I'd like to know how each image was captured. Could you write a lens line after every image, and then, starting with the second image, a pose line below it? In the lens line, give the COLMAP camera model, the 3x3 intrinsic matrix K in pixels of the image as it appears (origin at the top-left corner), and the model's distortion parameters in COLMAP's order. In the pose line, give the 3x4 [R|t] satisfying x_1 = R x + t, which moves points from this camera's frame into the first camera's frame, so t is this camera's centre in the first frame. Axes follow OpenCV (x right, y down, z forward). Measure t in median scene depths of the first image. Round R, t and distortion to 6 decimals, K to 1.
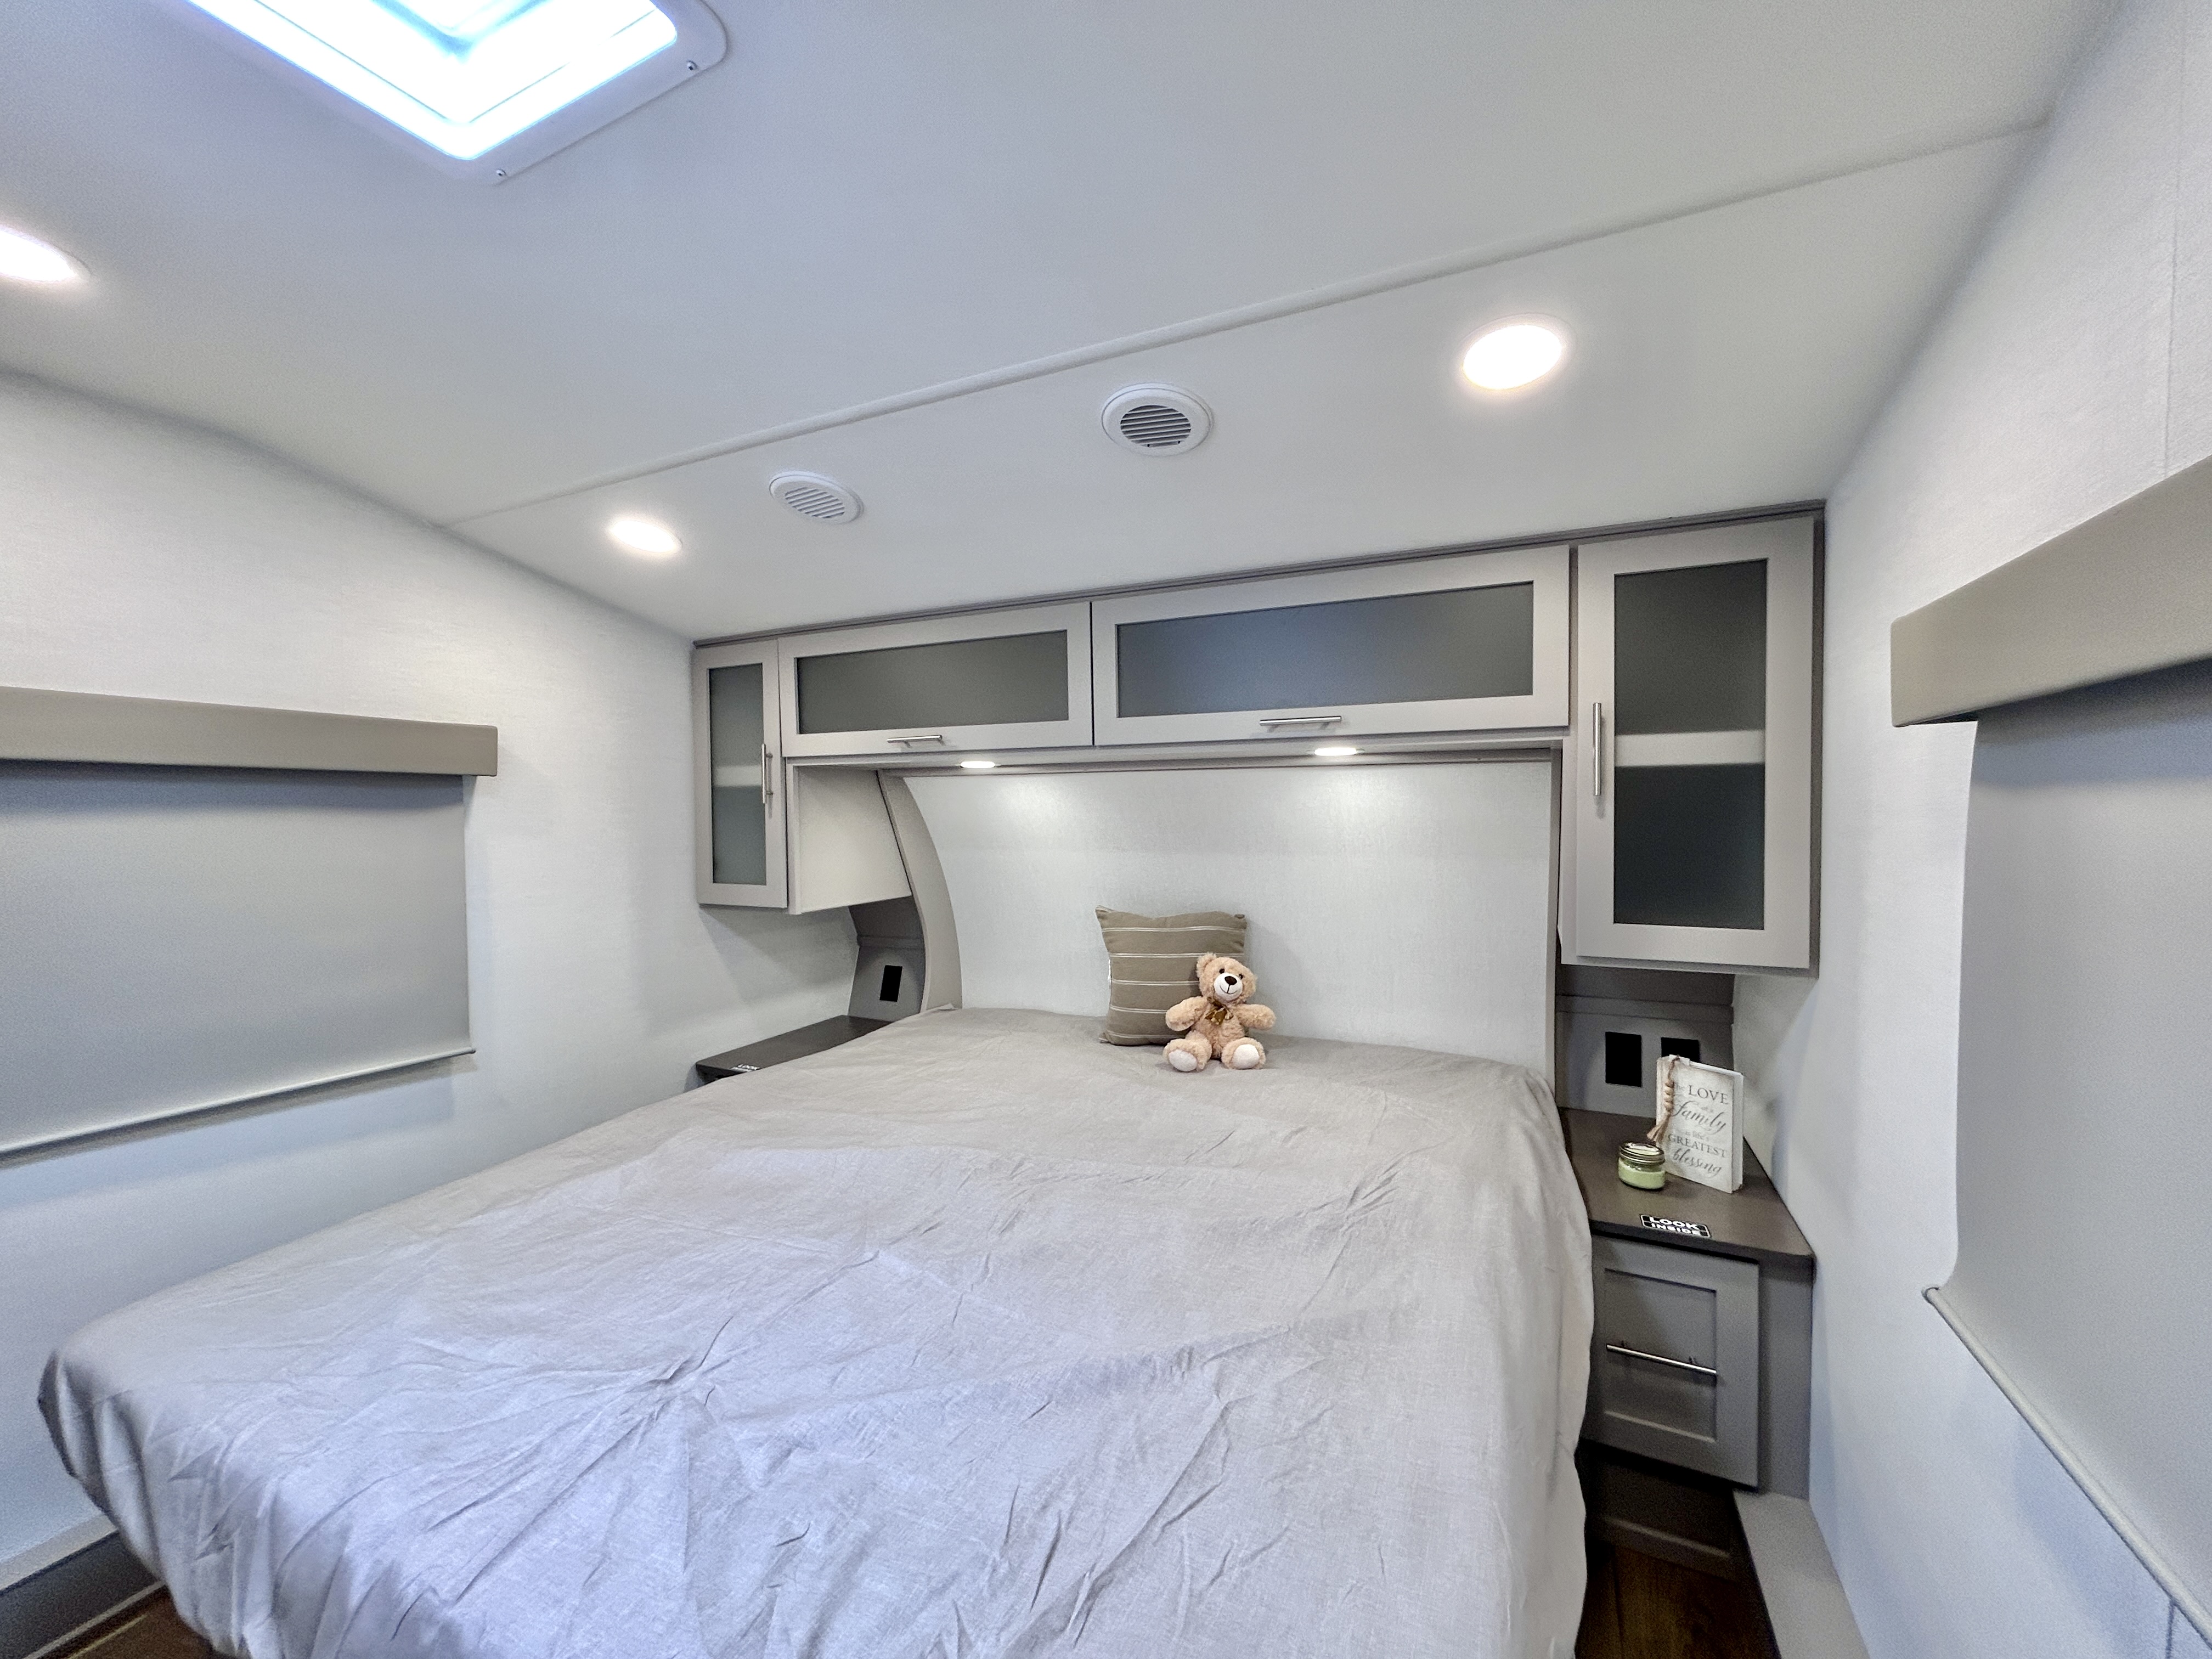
lens RADIAL K [[886.7, 0, 1101.0], [0, 886.7, 828.6], [0, 0, 1]] dist [0.000593, 0.000686]
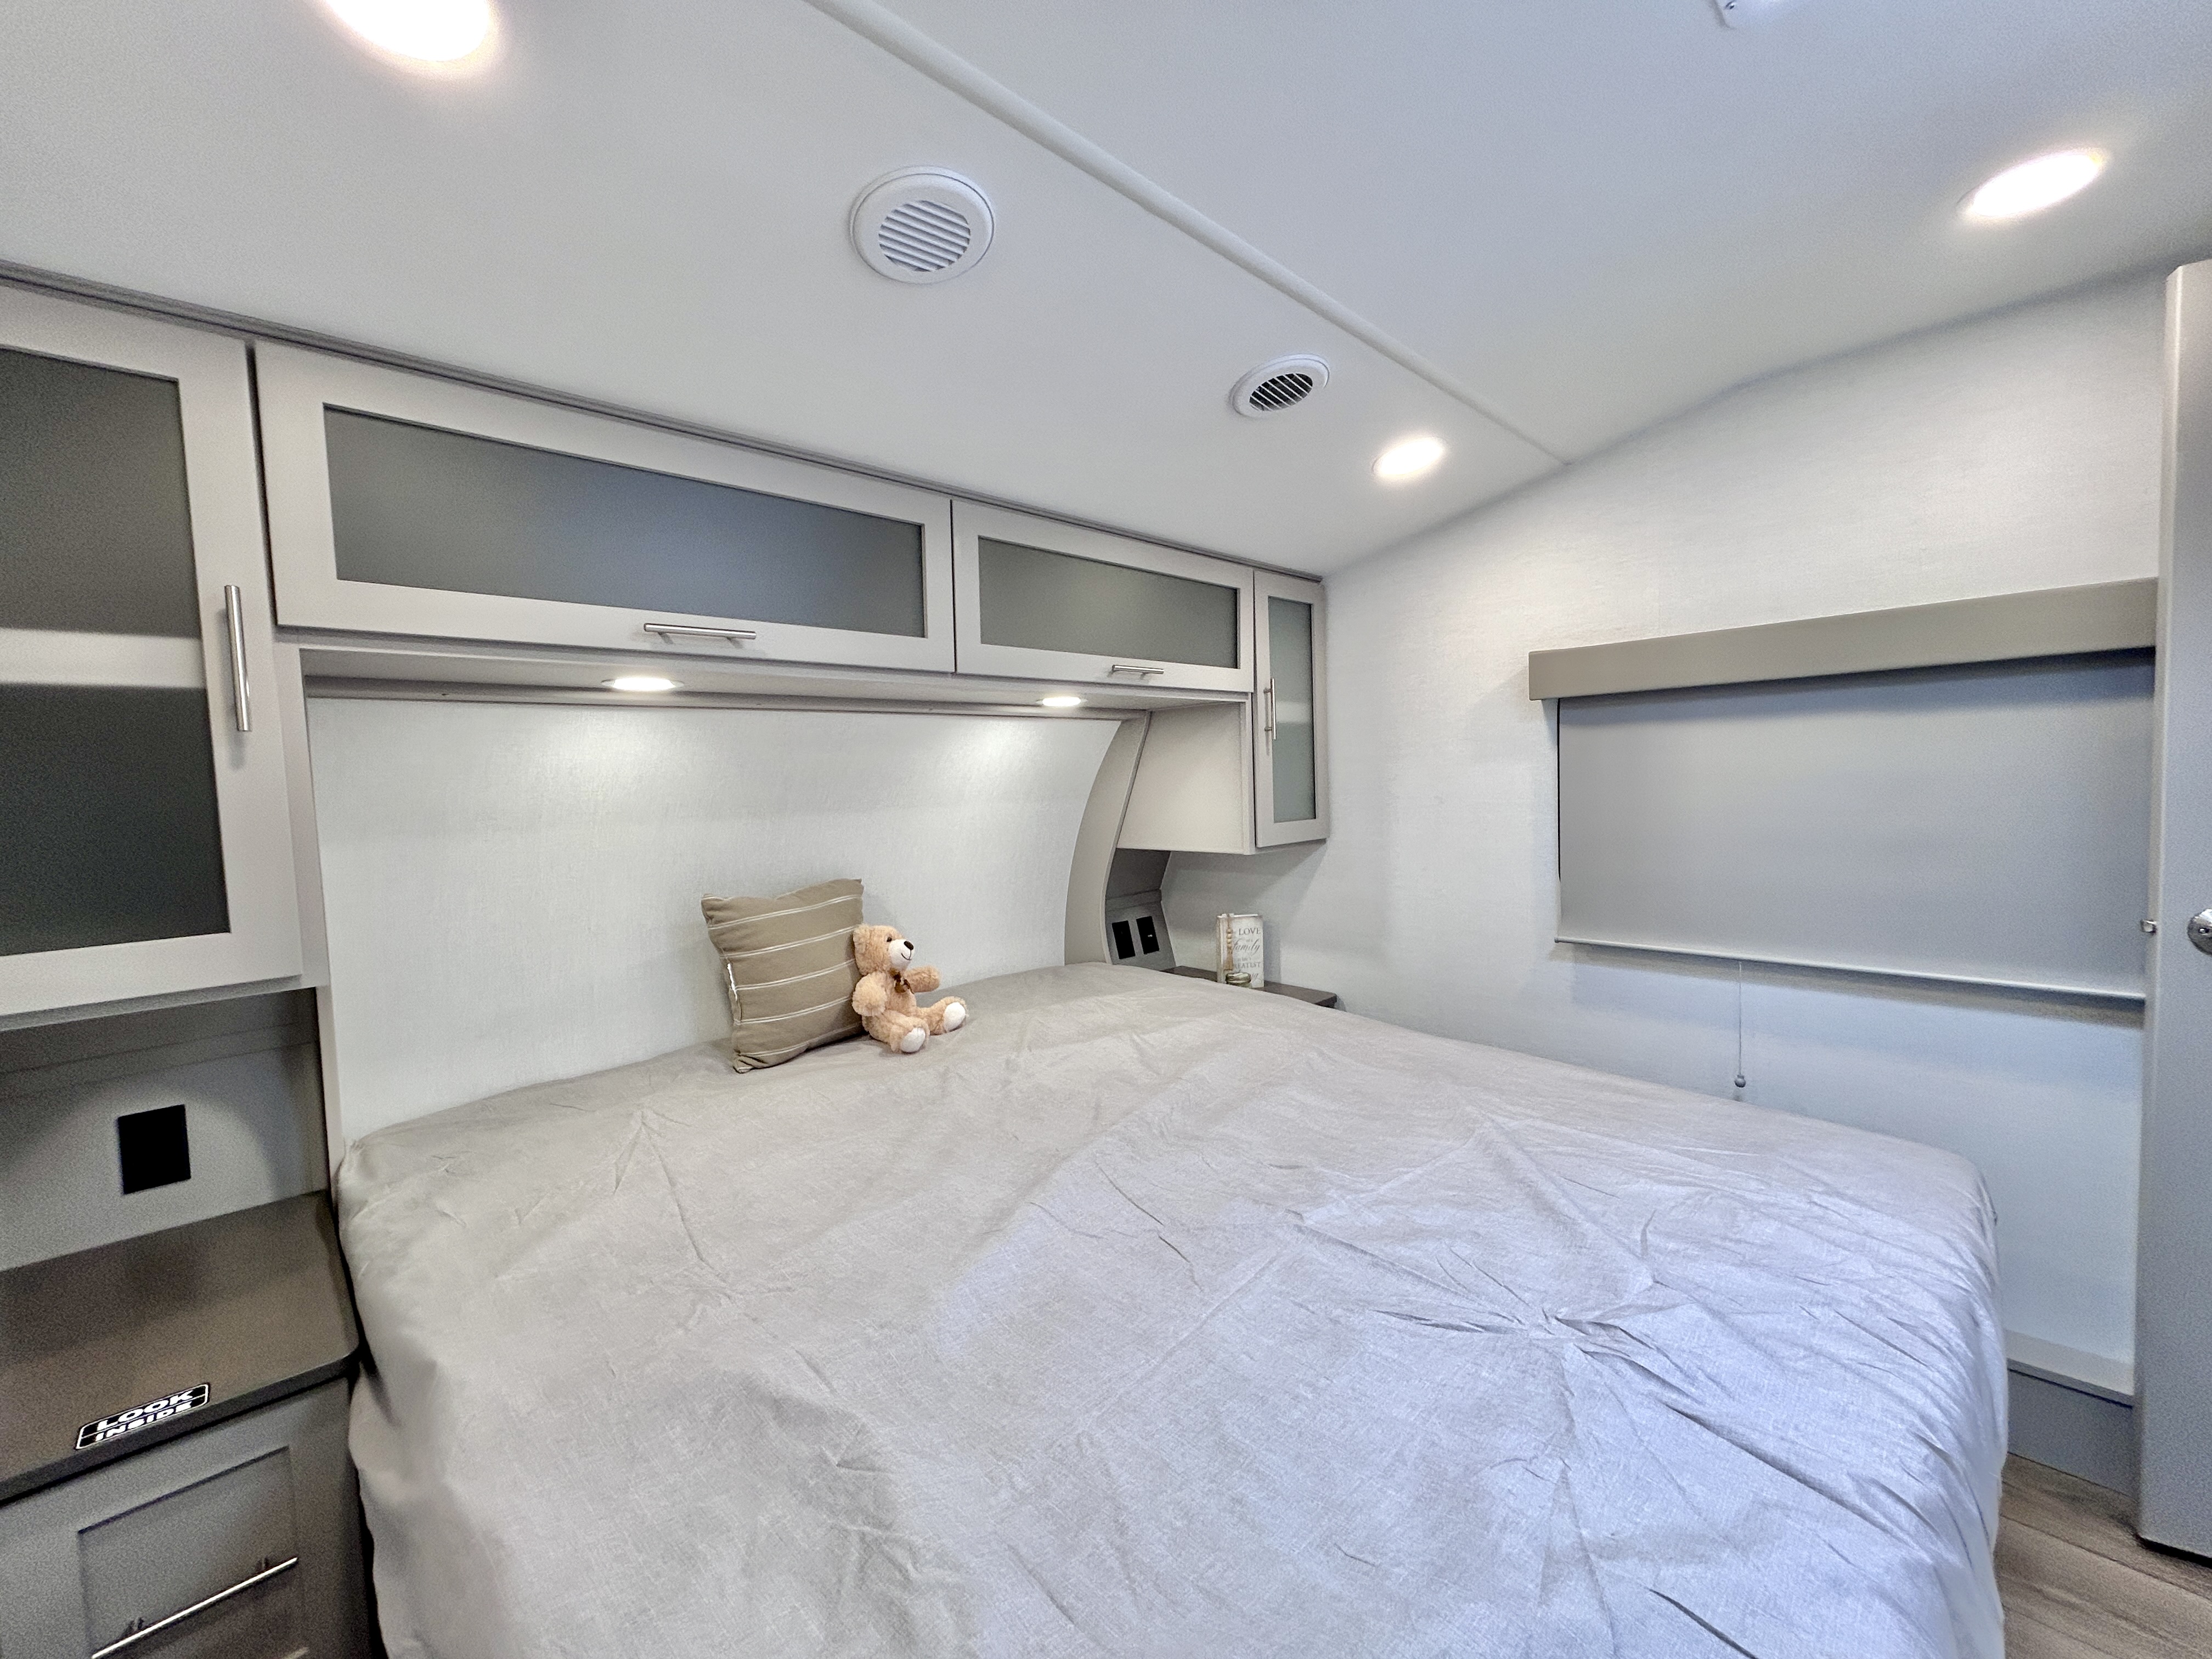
lens RADIAL K [[886.7, 0, 1101.0], [0, 886.7, 828.6], [0, 0, 1]] dist [0.000593, 0.000686]
pose [[0.346560, -0.059898, 0.936113, -0.762476], [0.055814, 0.997508, 0.043164, 0.026122], [-0.936366, 0.037290, 0.349039, 0.582853]]
